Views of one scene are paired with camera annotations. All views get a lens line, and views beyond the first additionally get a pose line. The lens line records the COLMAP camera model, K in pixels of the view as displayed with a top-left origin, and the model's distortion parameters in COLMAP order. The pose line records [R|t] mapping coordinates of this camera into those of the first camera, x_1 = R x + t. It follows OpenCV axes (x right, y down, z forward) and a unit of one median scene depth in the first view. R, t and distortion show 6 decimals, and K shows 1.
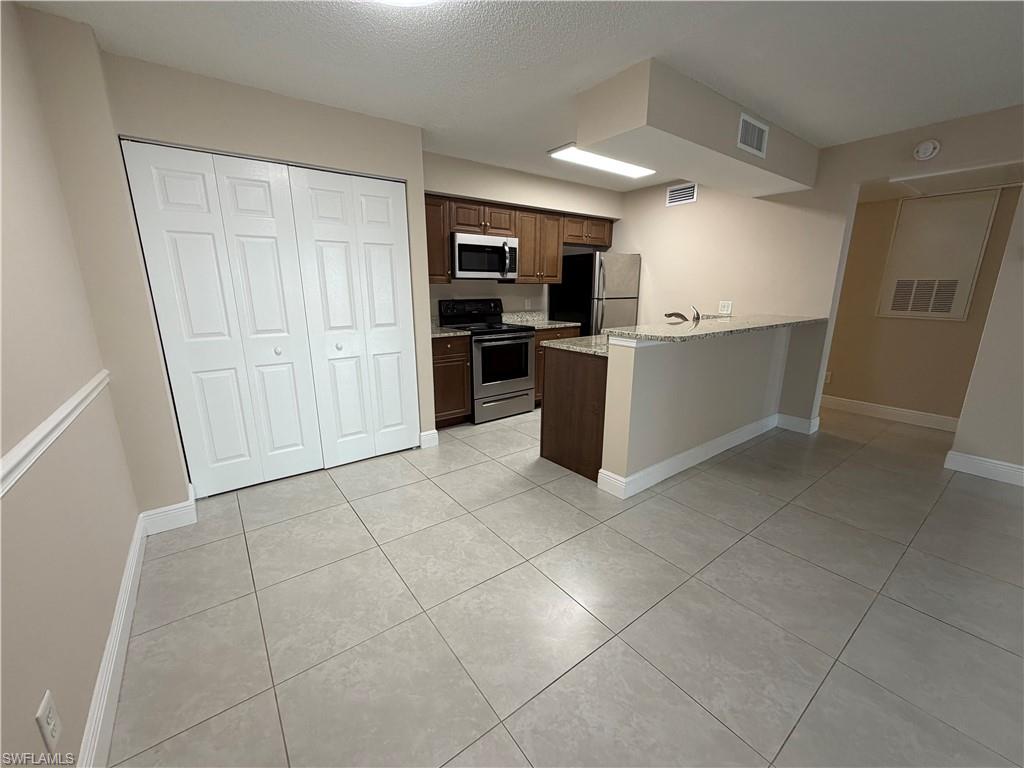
lens RADIAL K [[408.7, 0, 508.1], [0, 408.7, 388.0], [0, 0, 1]] dist [-0.001500, -0.000308]
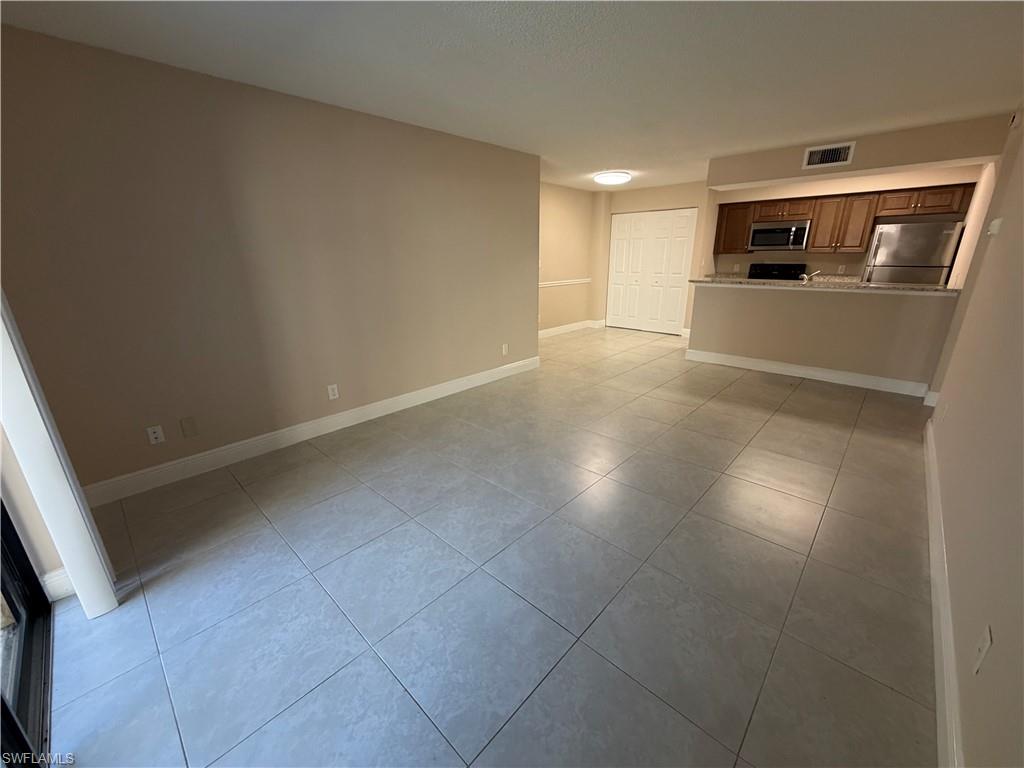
lens RADIAL K [[408.7, 0, 514.2], [0, 408.7, 383.9], [0, 0, 1]] dist [-0.001500, -0.000308]
pose [[0.185702, 0.298763, -0.936085, 1.378688], [-0.224482, 0.940361, 0.255594, 0.031178], [0.956620, 0.162670, 0.241693, -0.224181]]
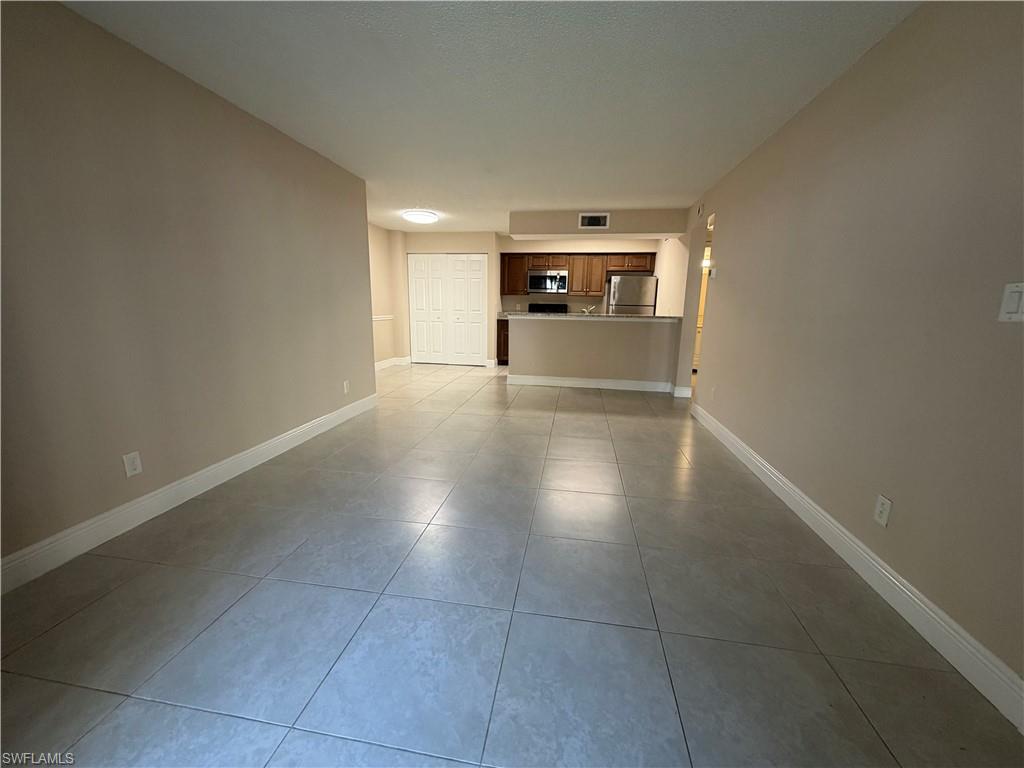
lens RADIAL K [[408.7, 0, 510.7], [0, 408.7, 379.3], [0, 0, 1]] dist [-0.001500, -0.000308]
pose [[0.702998, 0.143508, -0.696563, 1.233313], [-0.187511, 0.982175, 0.013108, 0.134941], [0.686028, 0.121398, 0.717376, -0.428824]]
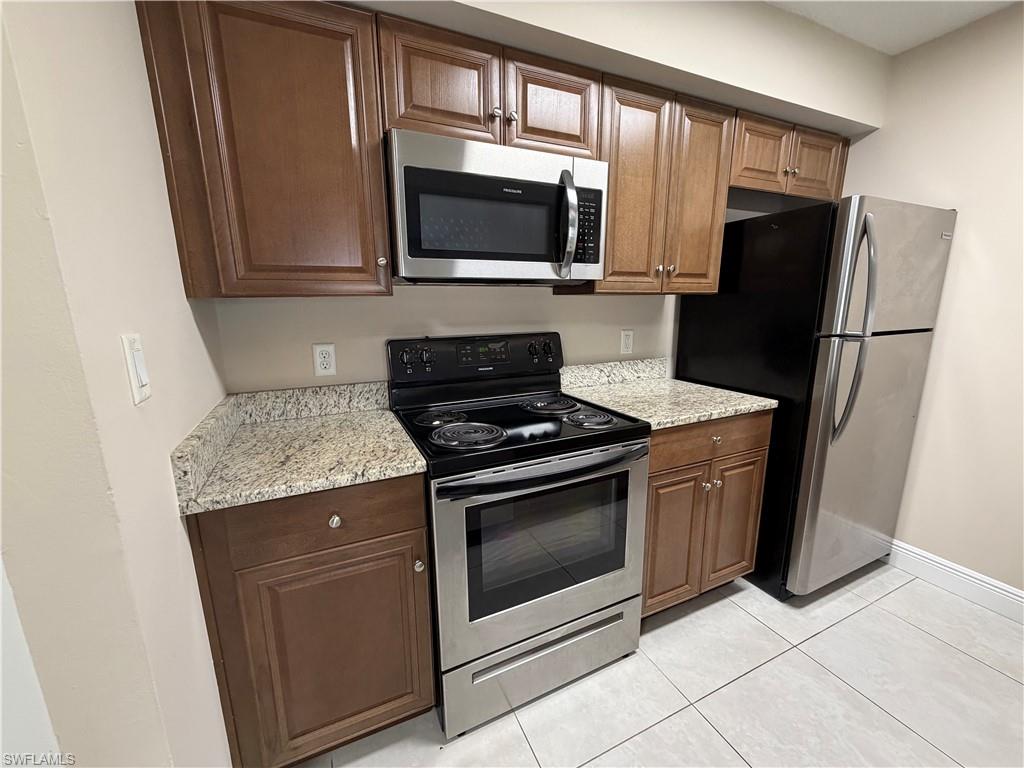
lens RADIAL K [[408.7, 0, 508.3], [0, 408.7, 383.9], [0, 0, 1]] dist [-0.001500, -0.000308]
pose [[0.978228, 0.033190, -0.204860, 0.020762], [-0.041390, 0.998499, -0.035870, -0.174436], [0.203362, 0.043568, 0.978134, 0.691081]]
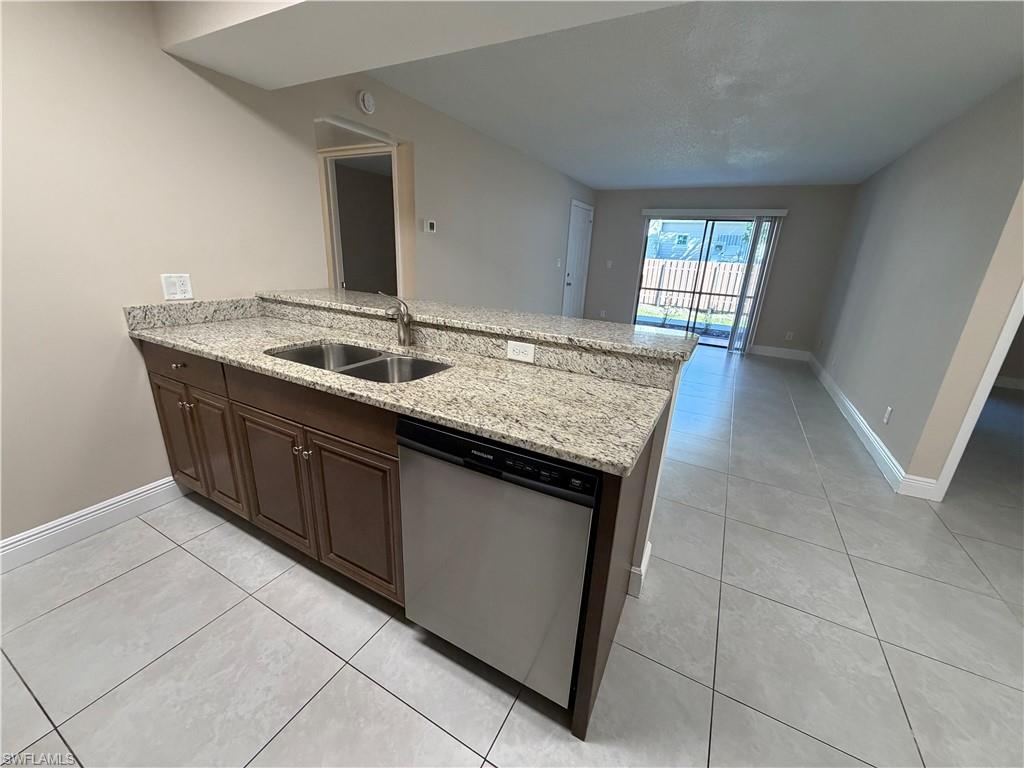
lens RADIAL K [[408.7, 0, 505.9], [0, 408.7, 382.7], [0, 0, 1]] dist [-0.001500, -0.000308]
pose [[-0.423575, -0.297696, 0.855547, -0.089448], [0.169603, 0.901694, 0.397723, -0.227696], [-0.889842, 0.313569, -0.331445, 0.879156]]
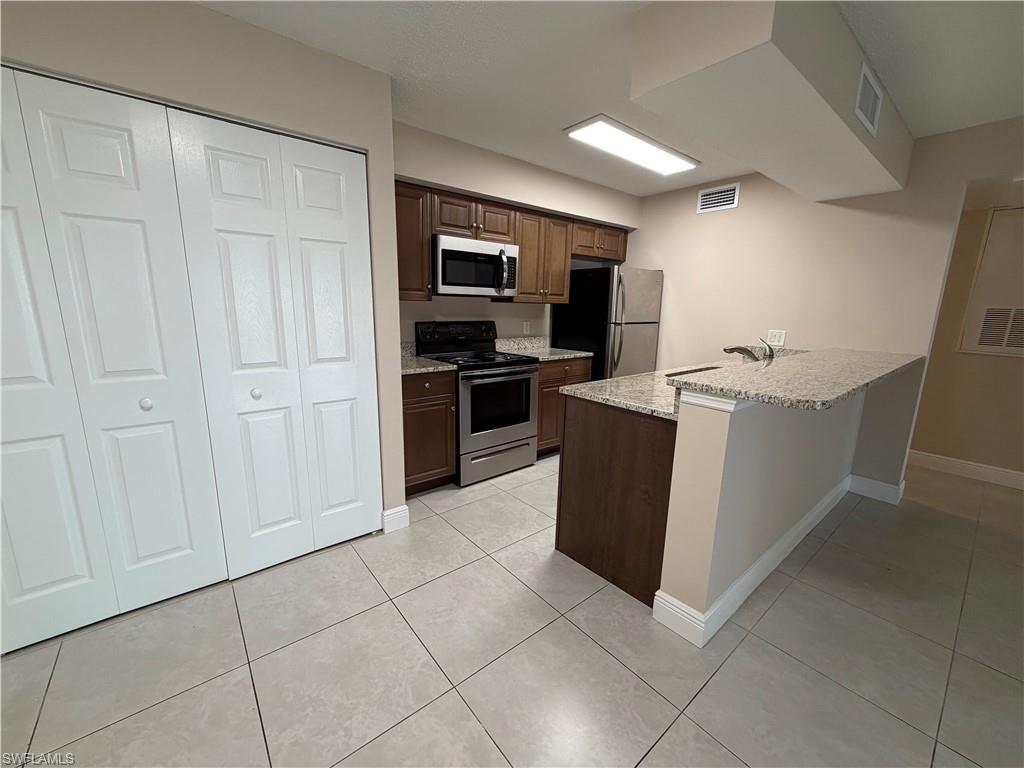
lens RADIAL K [[408.7, 0, 507.8], [0, 408.7, 386.6], [0, 0, 1]] dist [-0.001500, -0.000308]
pose [[0.998913, 0.011090, 0.045273, -0.030099], [-0.009036, 0.998932, -0.045317, -0.062809], [-0.045727, 0.044859, 0.997946, 0.239448]]
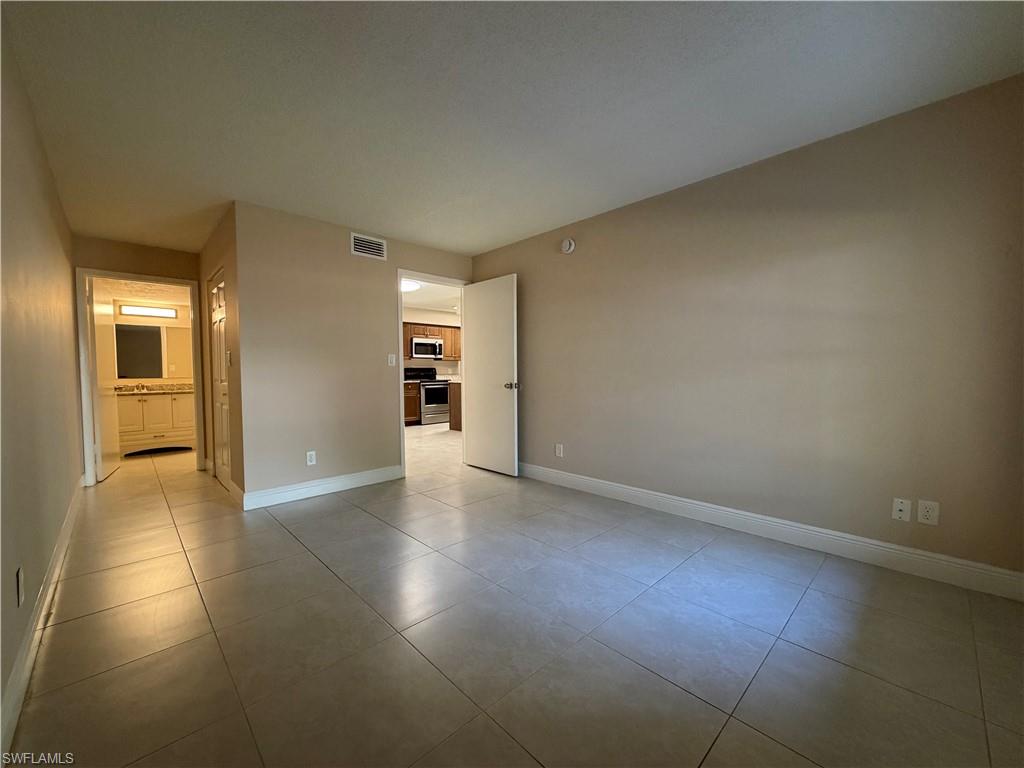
lens RADIAL K [[408.7, 0, 515.9], [0, 408.7, 389.6], [0, 0, 1]] dist [-0.001500, -0.000308]
pose [[0.990468, -0.009941, 0.137387, 0.112639], [0.036307, 0.980962, -0.190775, 0.330512], [-0.132875, 0.193945, 0.971972, -1.143295]]
